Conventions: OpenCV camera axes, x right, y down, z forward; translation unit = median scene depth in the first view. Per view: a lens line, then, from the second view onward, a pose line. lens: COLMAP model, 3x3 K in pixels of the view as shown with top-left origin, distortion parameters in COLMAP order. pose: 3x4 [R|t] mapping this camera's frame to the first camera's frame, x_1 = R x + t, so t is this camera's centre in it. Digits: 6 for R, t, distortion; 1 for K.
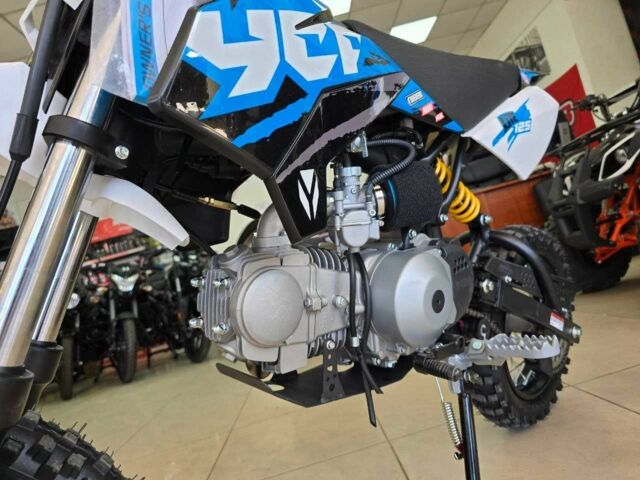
lens RADIAL K [[430.4, 0, 319.6], [0, 430.4, 250.1], [0, 0, 1]] dist [-0.000035, 0.000083]
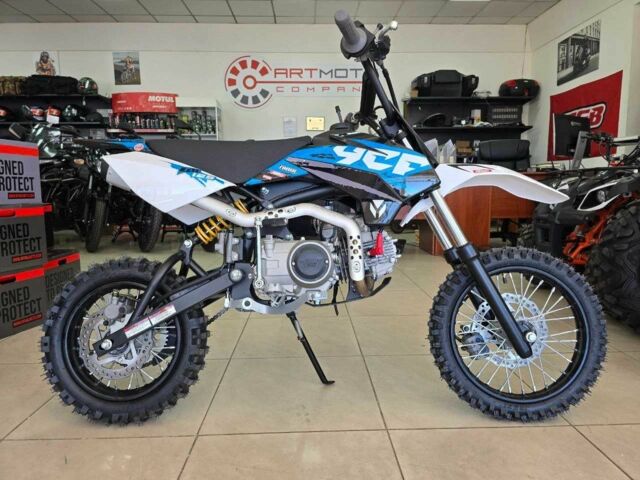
lens RADIAL K [[413.4, 0, 320.0], [0, 413.4, 240.0], [0, 0, 1]] dist [0.048428, -0.045203]
pose [[0.964626, 0.261951, 0.029631, -0.032945], [-0.263093, 0.949479, 0.171087, -0.035011], [0.016682, -0.172831, 0.984810, -0.087246]]
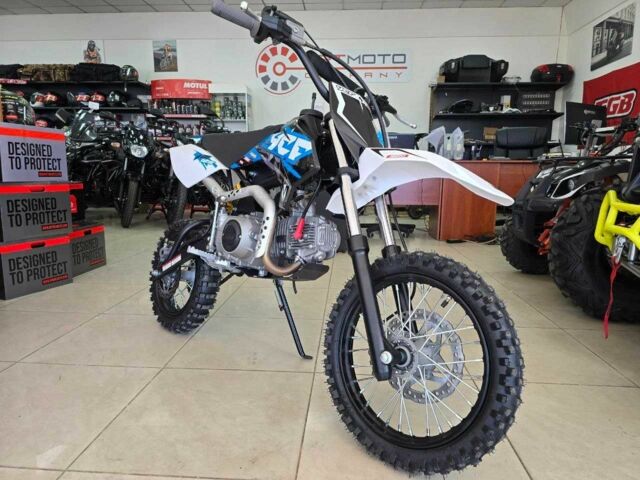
lens RADIAL K [[408.1, 0, 318.2], [0, 408.1, 240.9], [0, 0, 1]] dist [0.049353, -0.043358]
pose [[0.955124, 0.292408, -0.047271, 0.029775], [-0.274115, 0.933040, 0.233017, -0.054437], [0.112242, -0.209603, 0.971323, -0.128743]]
